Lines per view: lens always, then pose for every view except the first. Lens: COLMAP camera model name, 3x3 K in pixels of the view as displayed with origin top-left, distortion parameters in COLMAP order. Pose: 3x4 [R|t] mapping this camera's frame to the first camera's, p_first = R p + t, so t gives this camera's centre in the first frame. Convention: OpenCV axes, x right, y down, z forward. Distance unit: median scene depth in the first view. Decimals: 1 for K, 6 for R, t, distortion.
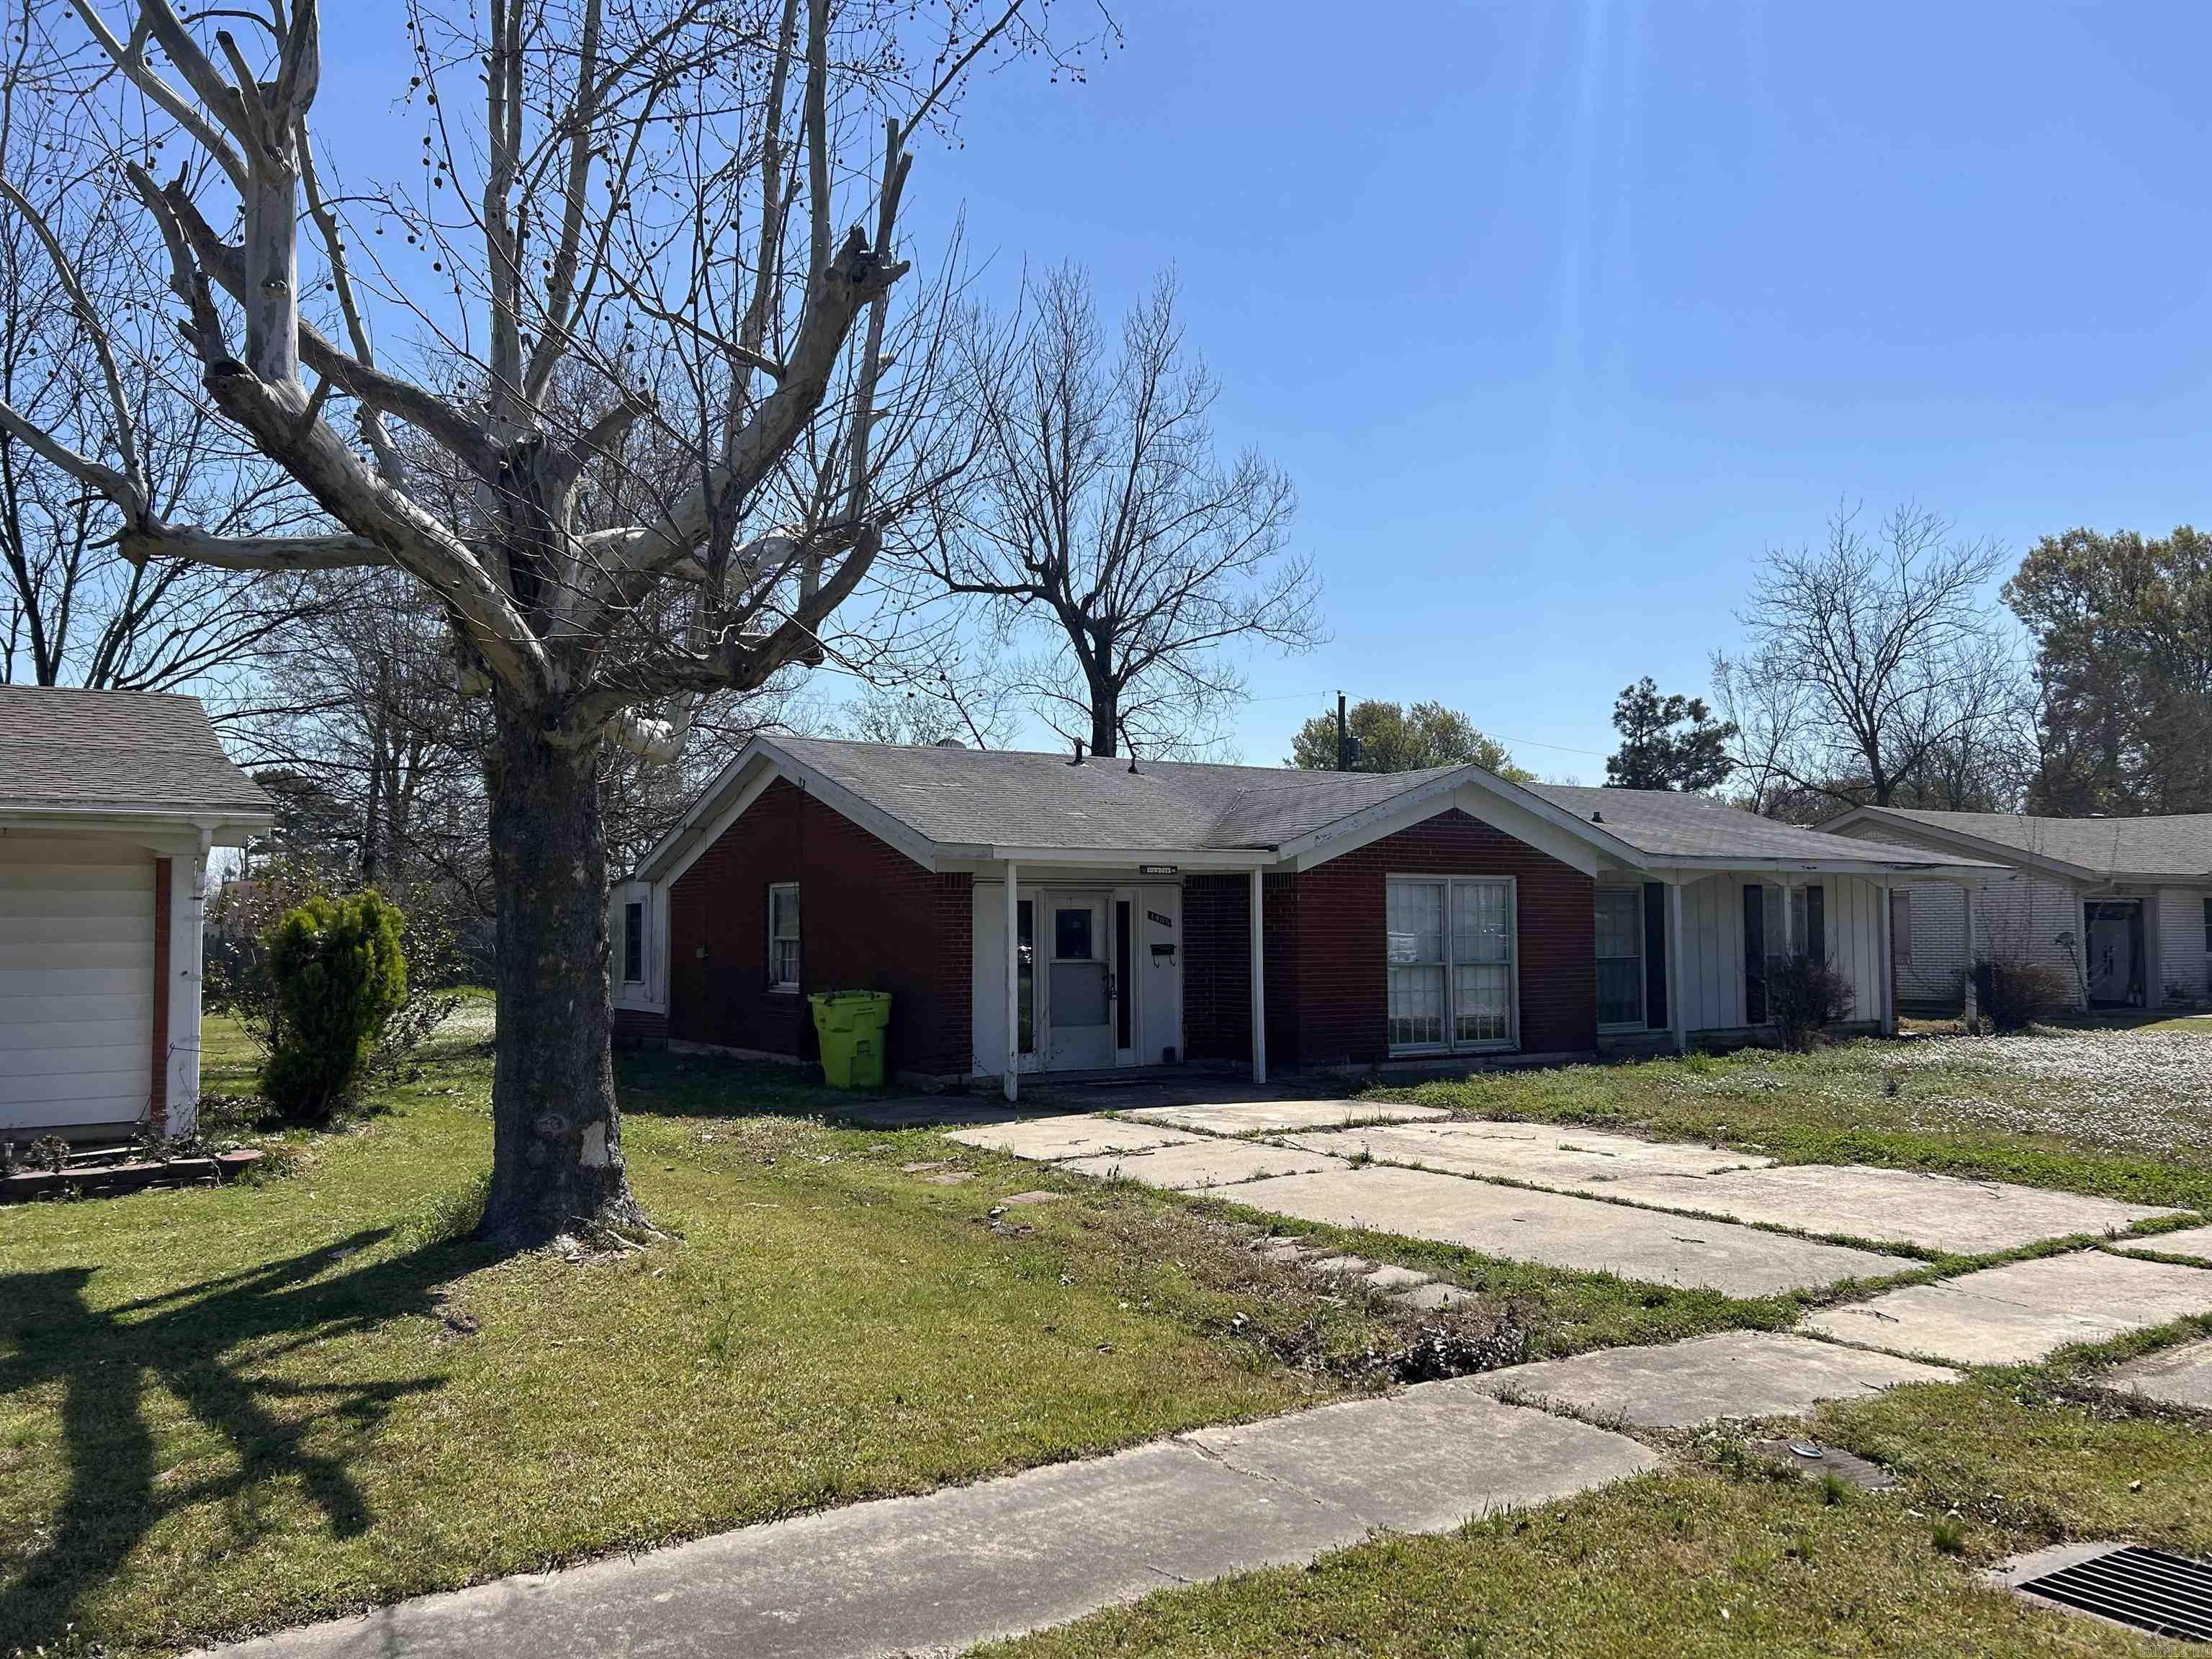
lens RADIAL K [[1662.7, 0, 1063.2], [0, 1662.7, 839.4], [0, 0, 1]] dist [0.031375, -0.006785]
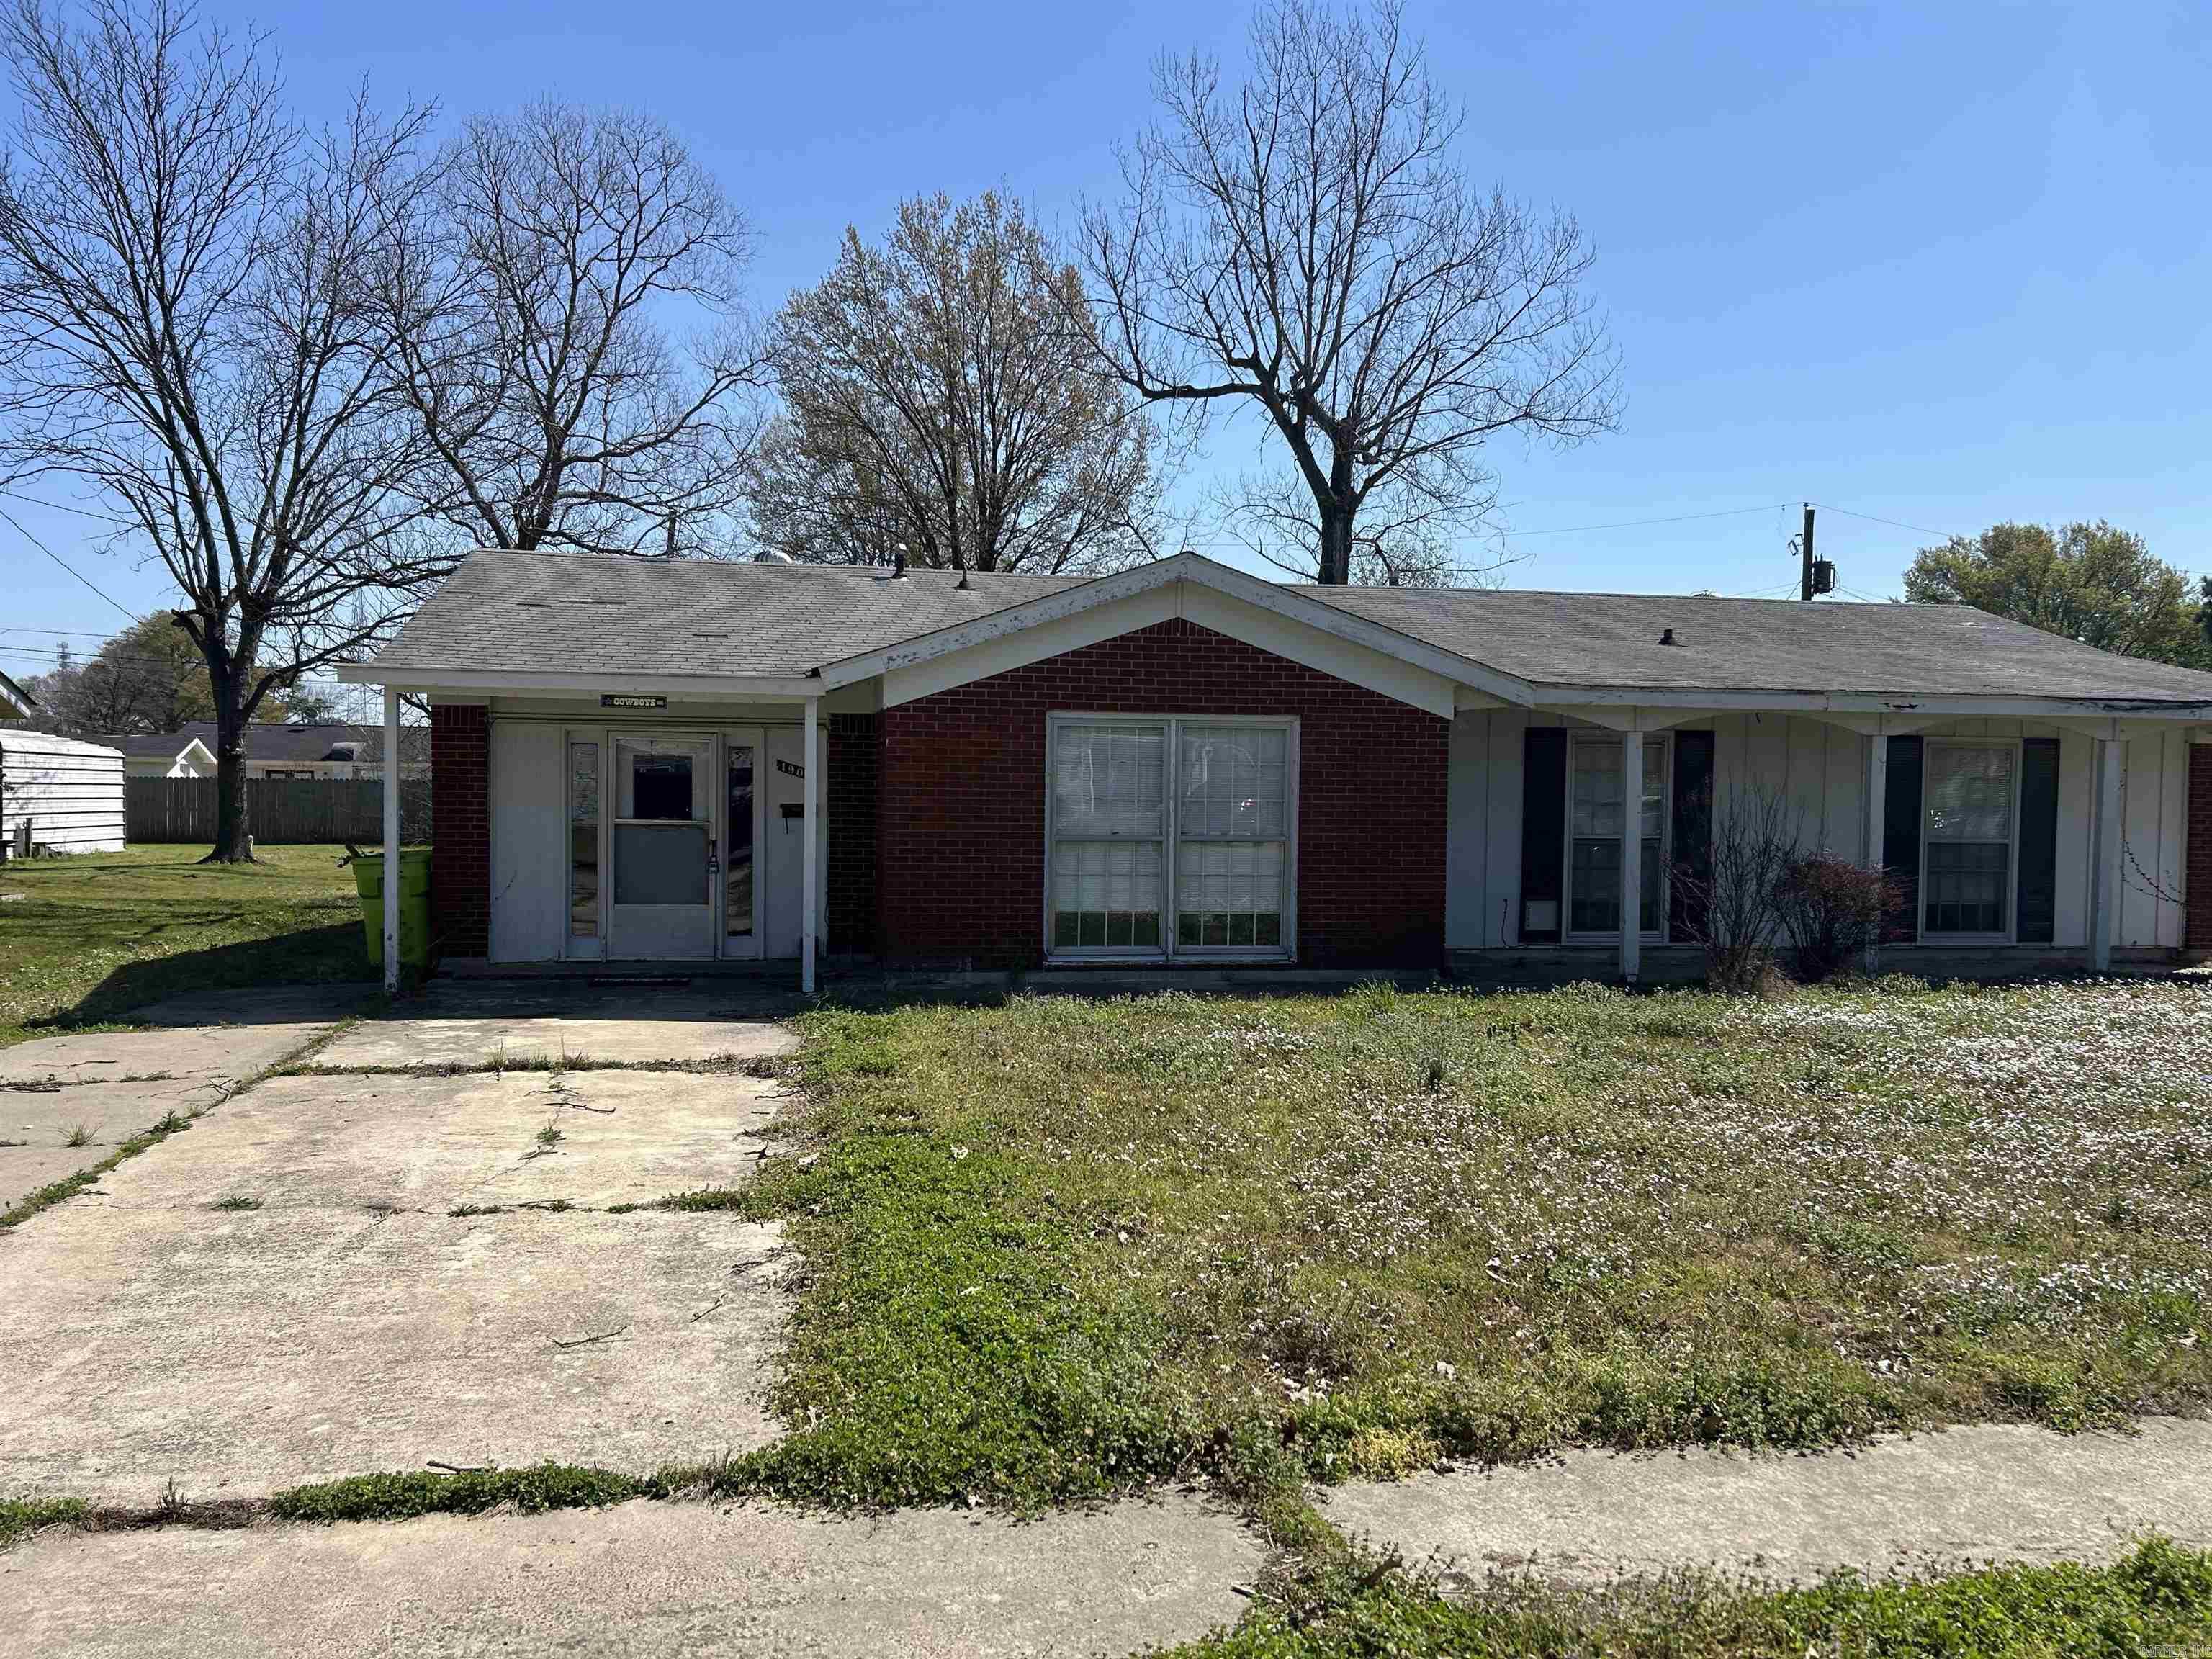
lens RADIAL K [[1662.7, 0, 1107.0], [0, 1662.7, 846.4], [0, 0, 1]] dist [0.031375, -0.006785]
pose [[0.930223, 0.029371, -0.365817, 0.465631], [0.002570, 0.996247, 0.086521, 0.016180], [0.366985, -0.081424, 0.926656, 0.329717]]
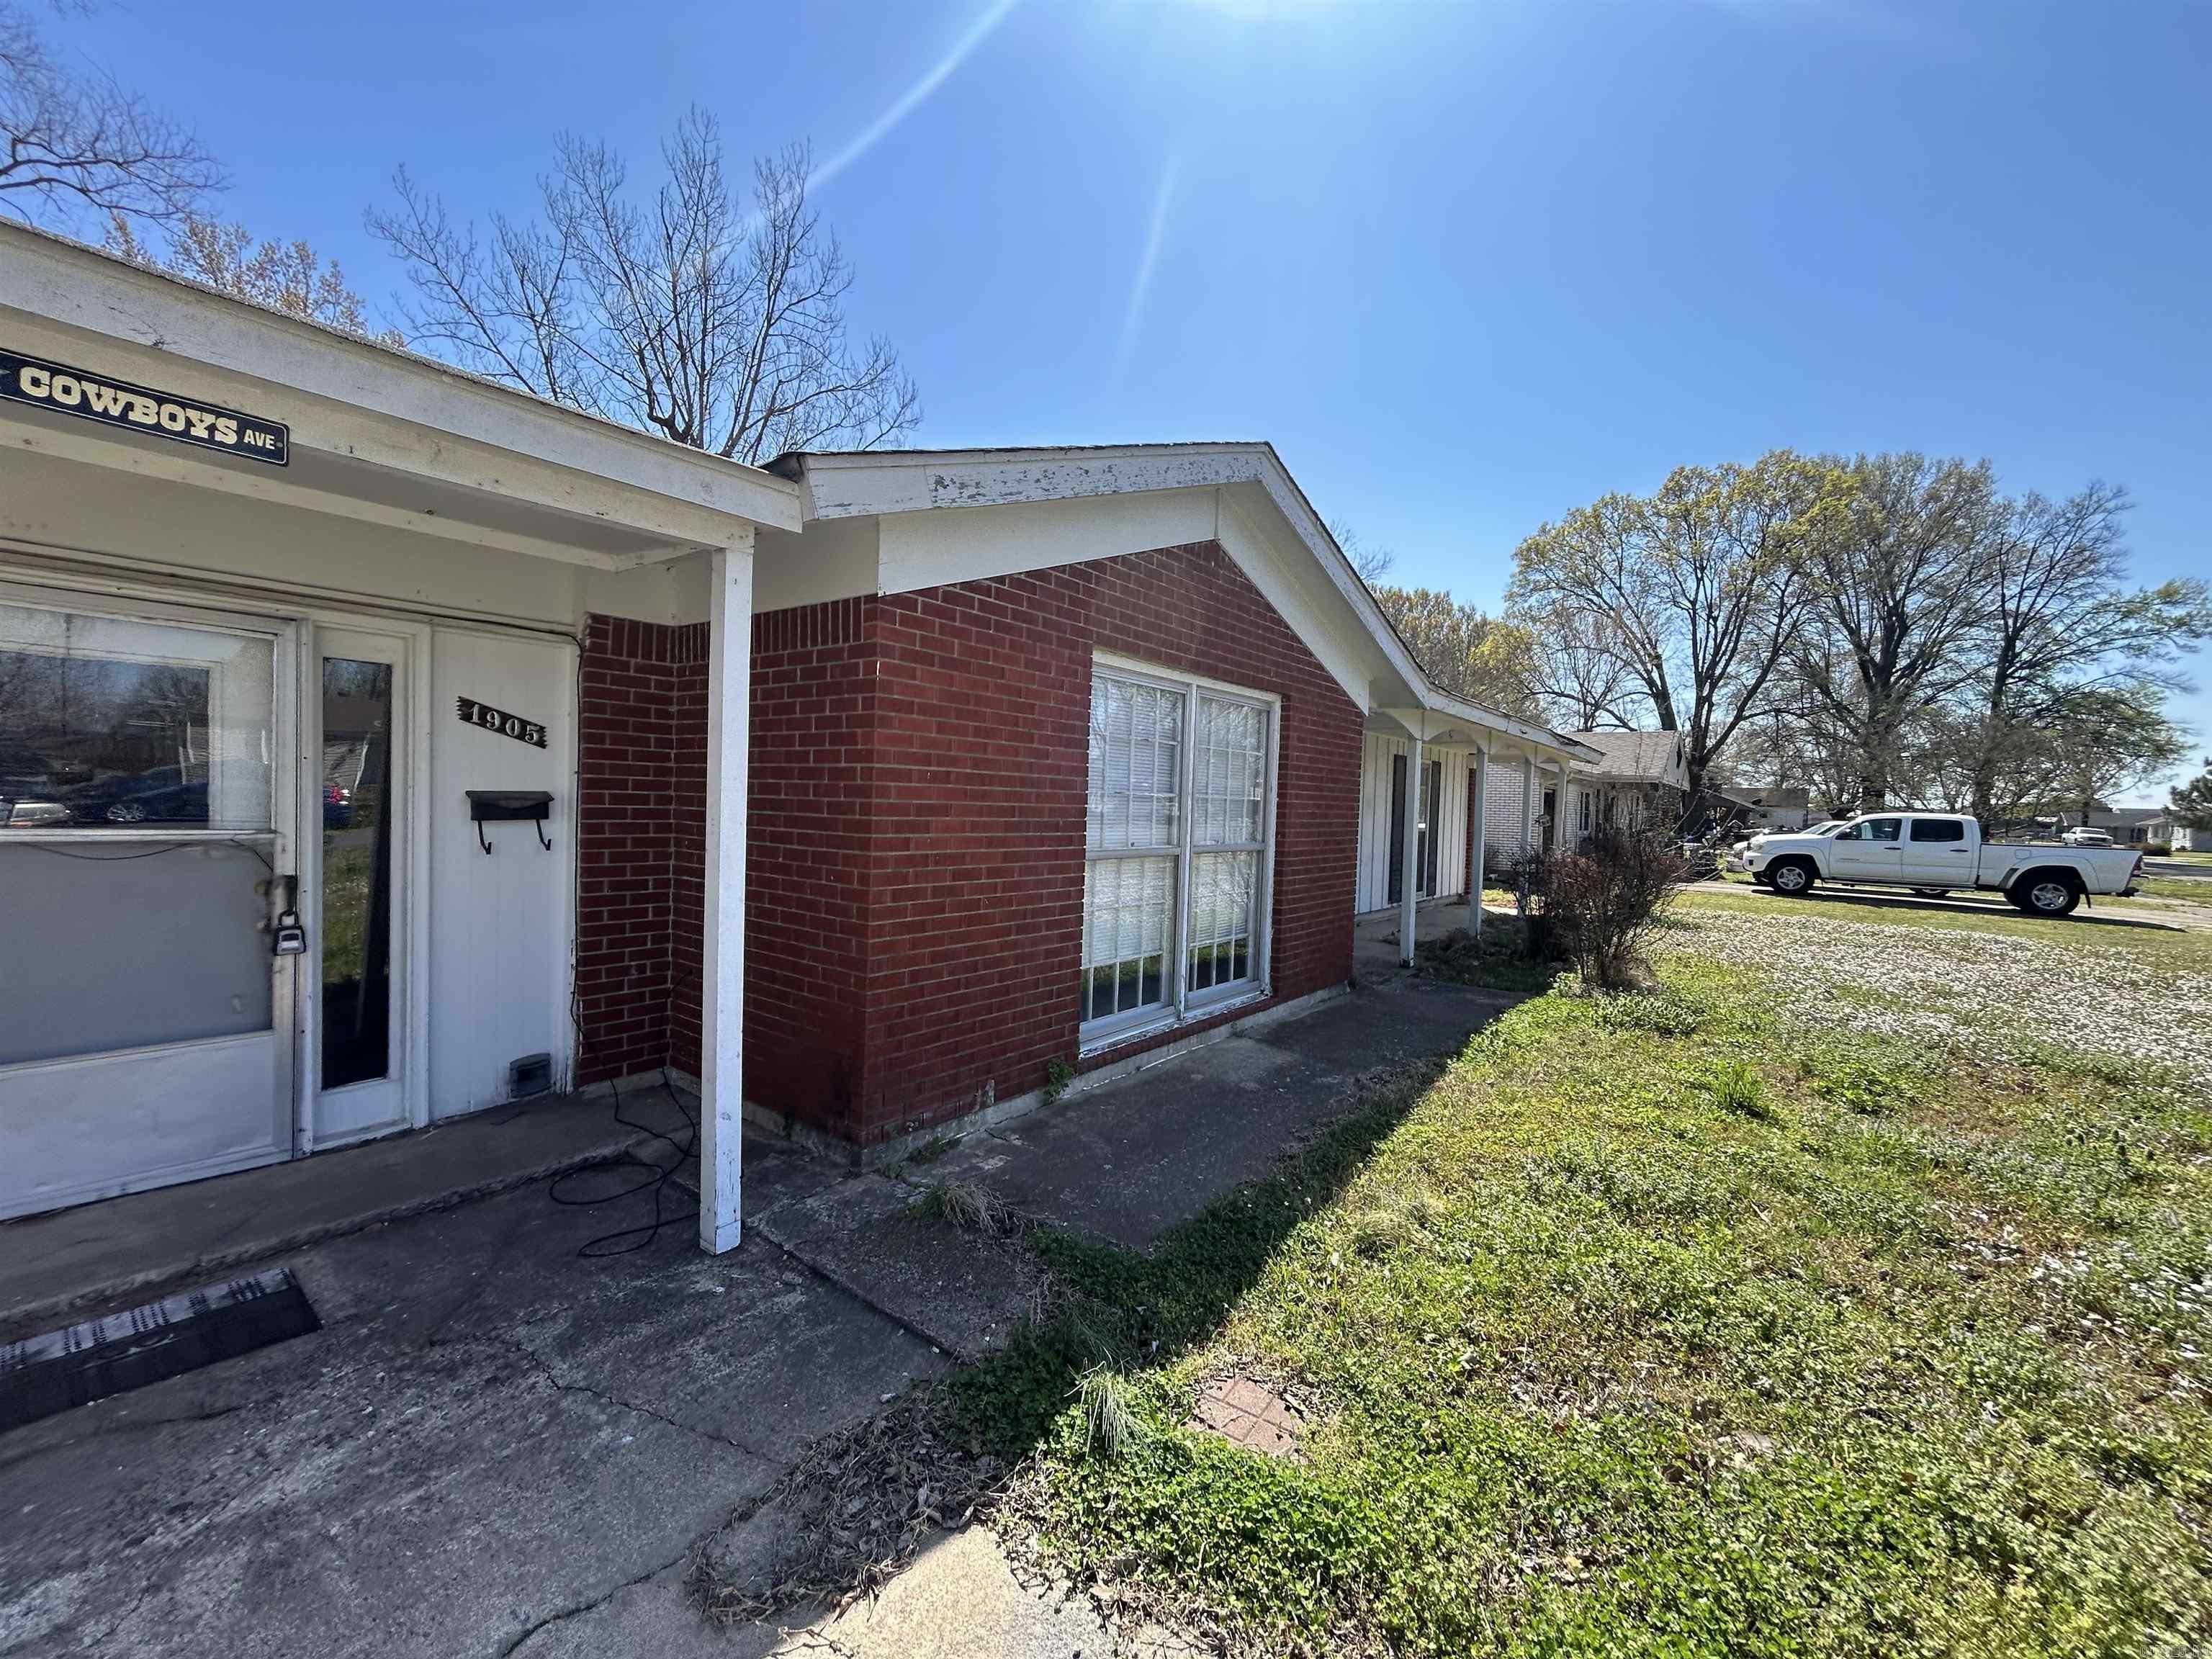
lens RADIAL K [[895.2, 0, 1096.7], [0, 895.2, 825.1], [0, 0, 1]] dist [-0.000710, 0.000778]
pose [[0.942535, 0.024219, 0.333228, 0.114550], [-0.052795, 0.995635, 0.076968, 0.047096], [-0.329910, -0.090138, 0.939699, 0.750322]]
